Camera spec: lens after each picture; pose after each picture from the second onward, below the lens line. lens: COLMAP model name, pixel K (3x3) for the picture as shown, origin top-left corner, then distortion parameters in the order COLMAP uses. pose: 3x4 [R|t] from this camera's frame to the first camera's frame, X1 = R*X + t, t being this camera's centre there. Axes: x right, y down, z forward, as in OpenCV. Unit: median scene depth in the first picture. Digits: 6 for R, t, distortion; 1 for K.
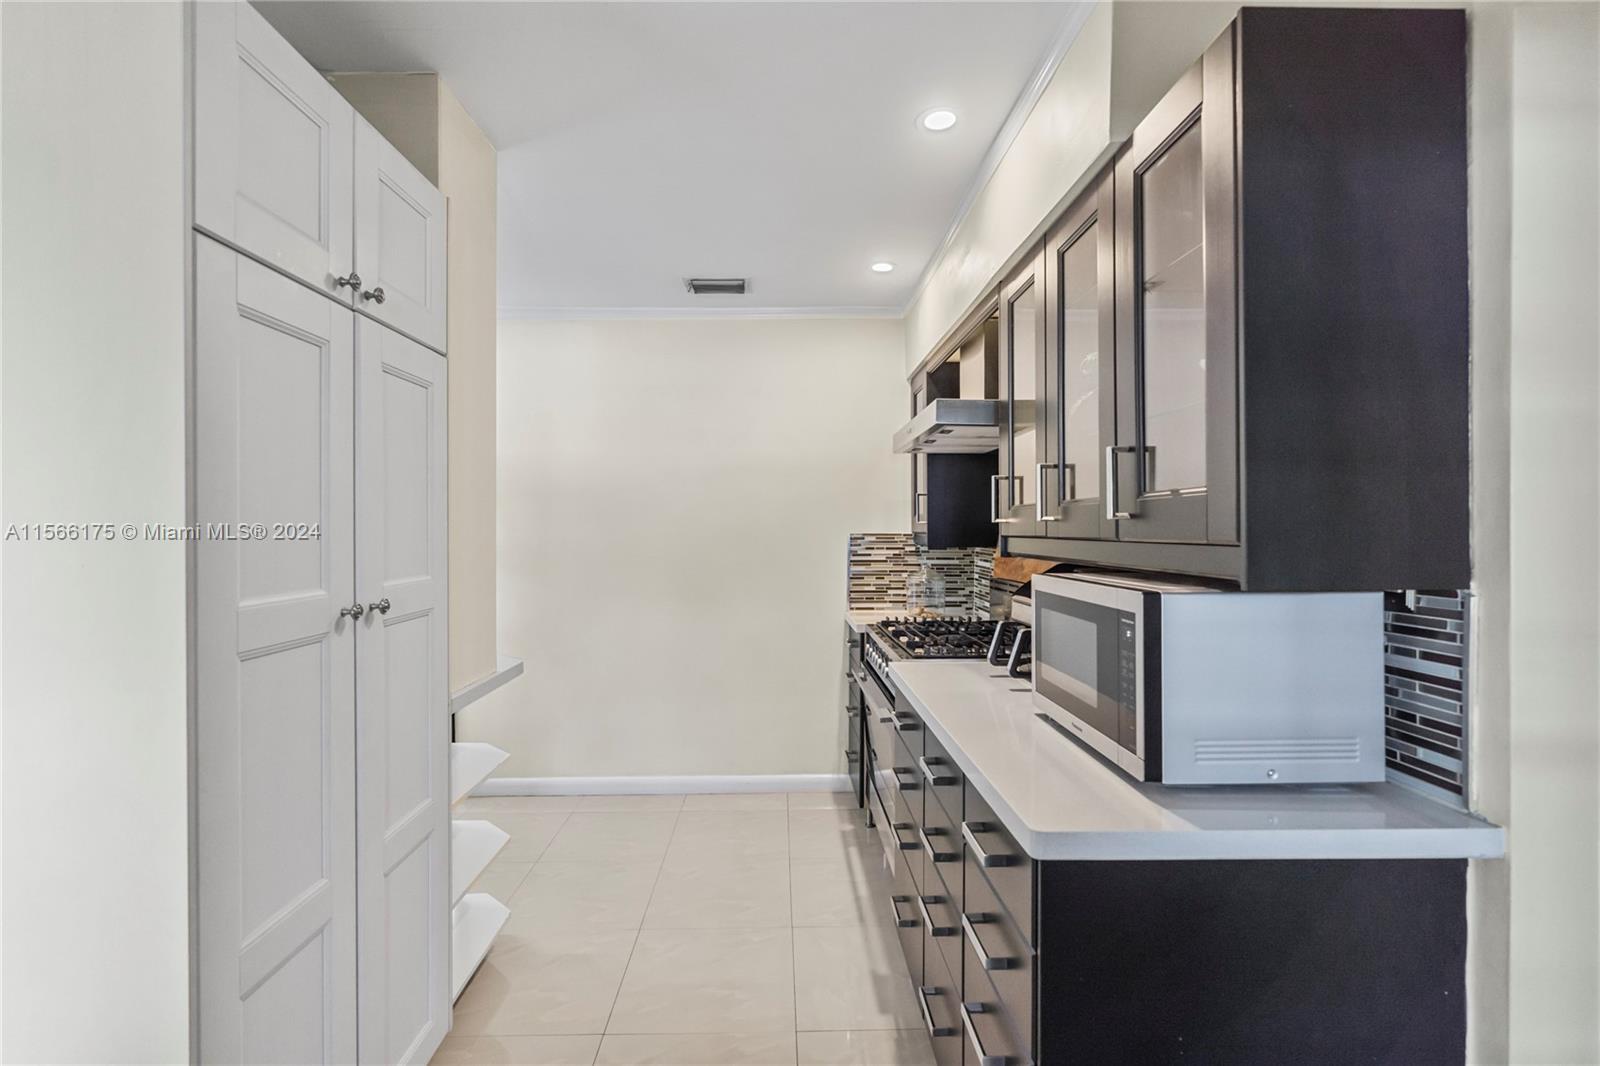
lens RADIAL K [[723.0, 0, 793.7], [0, 723.0, 532.0], [0, 0, 1]] dist [-0.012506, 0.004920]
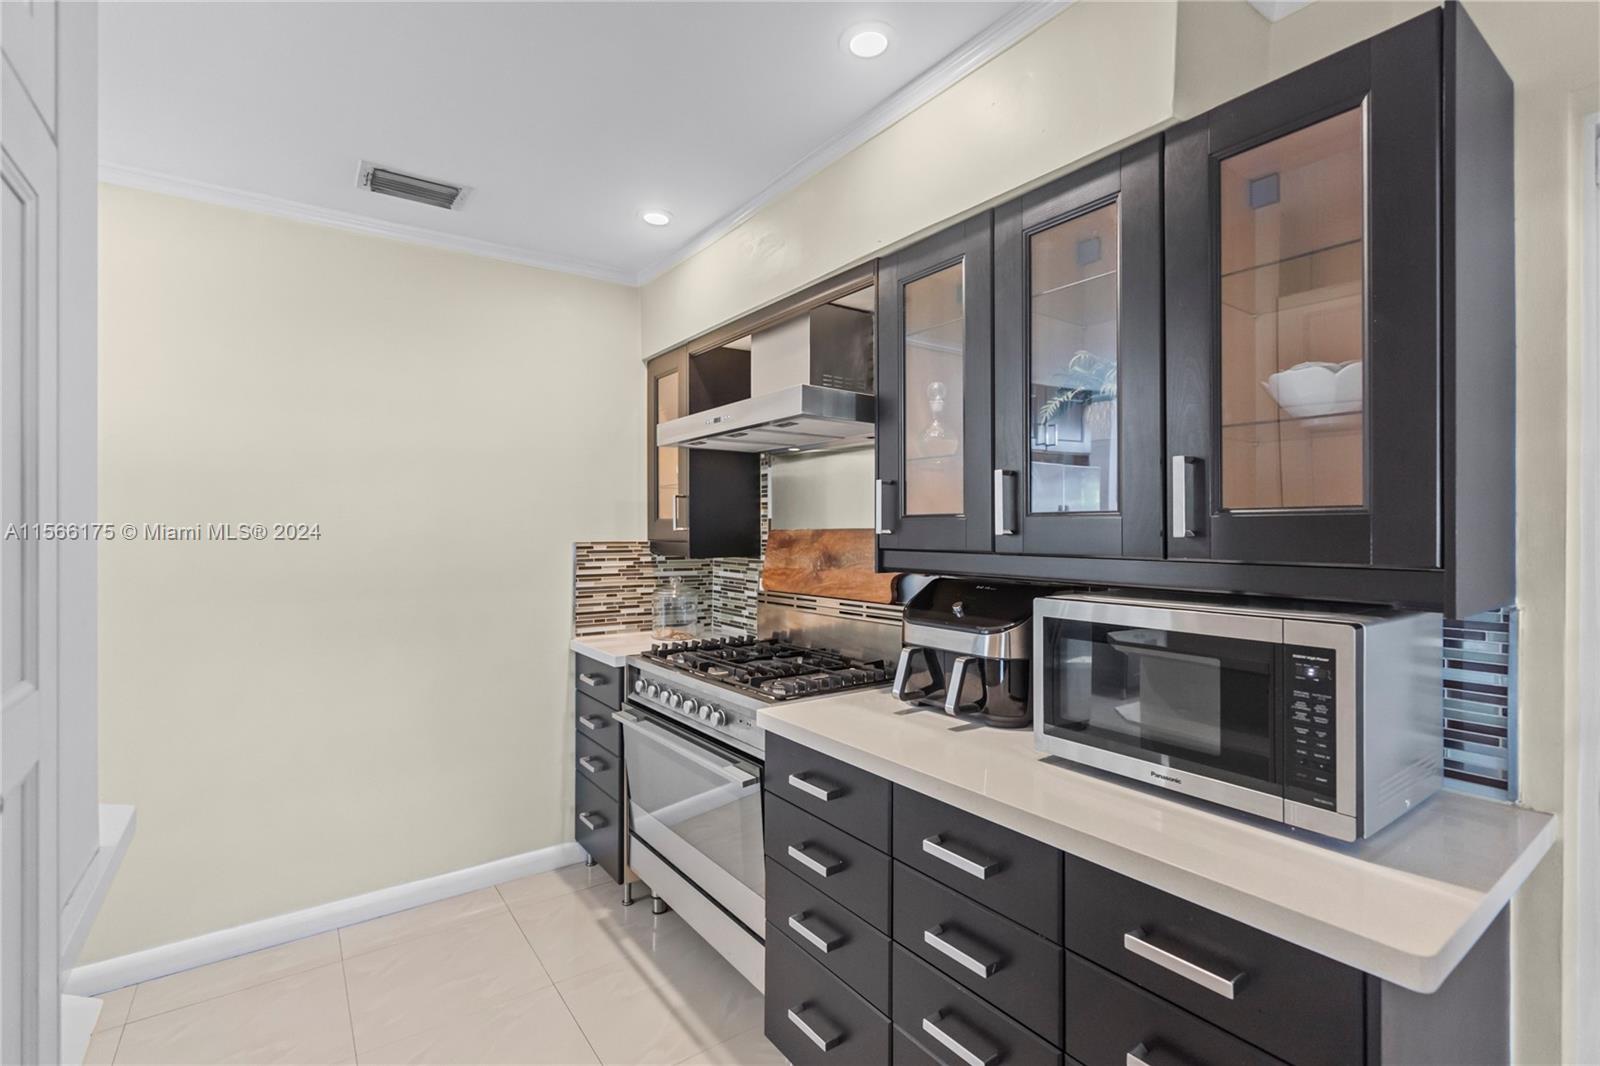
lens RADIAL K [[723.0, 0, 799.8], [0, 723.0, 531.2], [0, 0, 1]] dist [-0.012506, 0.004920]
pose [[0.827040, 0.001953, 0.562140, -0.175670], [-0.001243, 0.999998, -0.001646, -0.008827], [-0.562142, 0.000662, 0.827041, 0.203822]]
